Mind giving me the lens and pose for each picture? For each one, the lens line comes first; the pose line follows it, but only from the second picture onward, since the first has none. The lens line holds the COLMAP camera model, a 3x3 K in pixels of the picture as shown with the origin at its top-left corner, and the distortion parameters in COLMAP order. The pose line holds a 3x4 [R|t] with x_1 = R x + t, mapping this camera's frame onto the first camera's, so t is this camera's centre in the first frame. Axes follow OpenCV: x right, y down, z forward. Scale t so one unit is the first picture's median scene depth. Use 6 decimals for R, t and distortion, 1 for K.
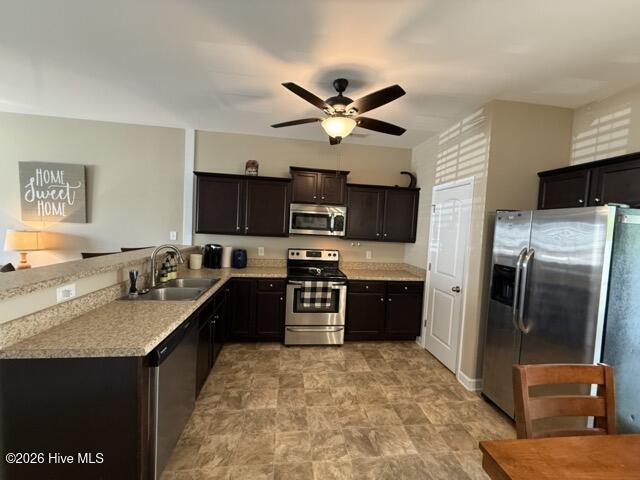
lens RADIAL K [[255.8, 0, 320.2], [0, 255.8, 238.9], [0, 0, 1]] dist [0.004158, 0.000169]
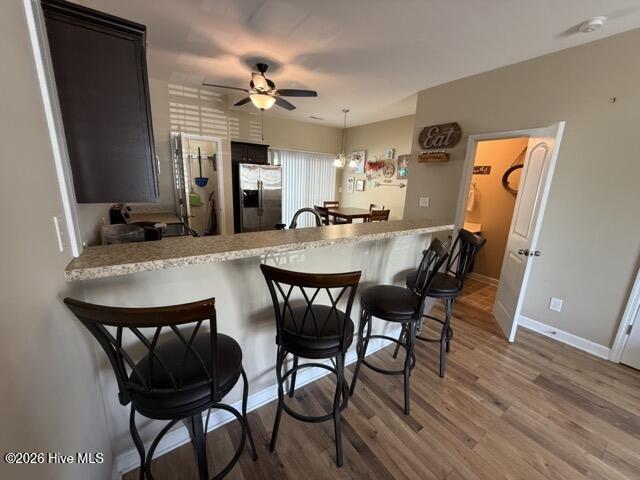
lens RADIAL K [[255.8, 0, 320.6], [0, 255.8, 239.6], [0, 0, 1]] dist [0.004158, 0.000169]
pose [[-0.455748, -0.271474, 0.847700, -0.990550], [-0.019517, 0.955174, 0.295400, -0.094518], [-0.889895, 0.118083, -0.440618, 0.981694]]
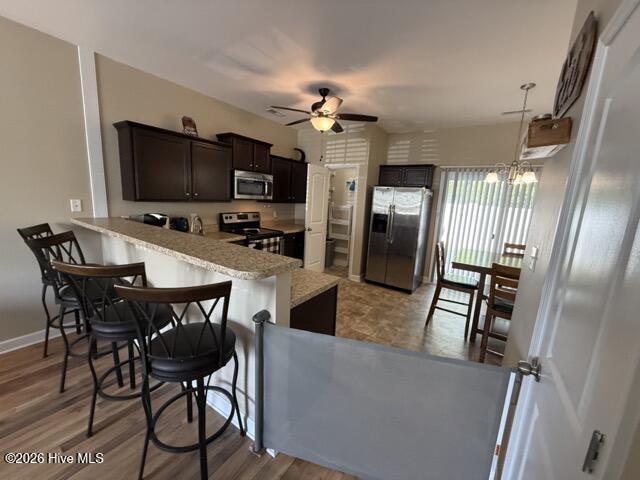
lens RADIAL K [[255.8, 0, 317.7], [0, 255.8, 238.7], [0, 0, 1]] dist [0.004158, 0.000169]
pose [[0.657819, -0.141118, 0.739838, -0.742524], [0.016368, 0.984737, 0.173278, -0.038379], [-0.752998, -0.101876, 0.650088, 0.031380]]
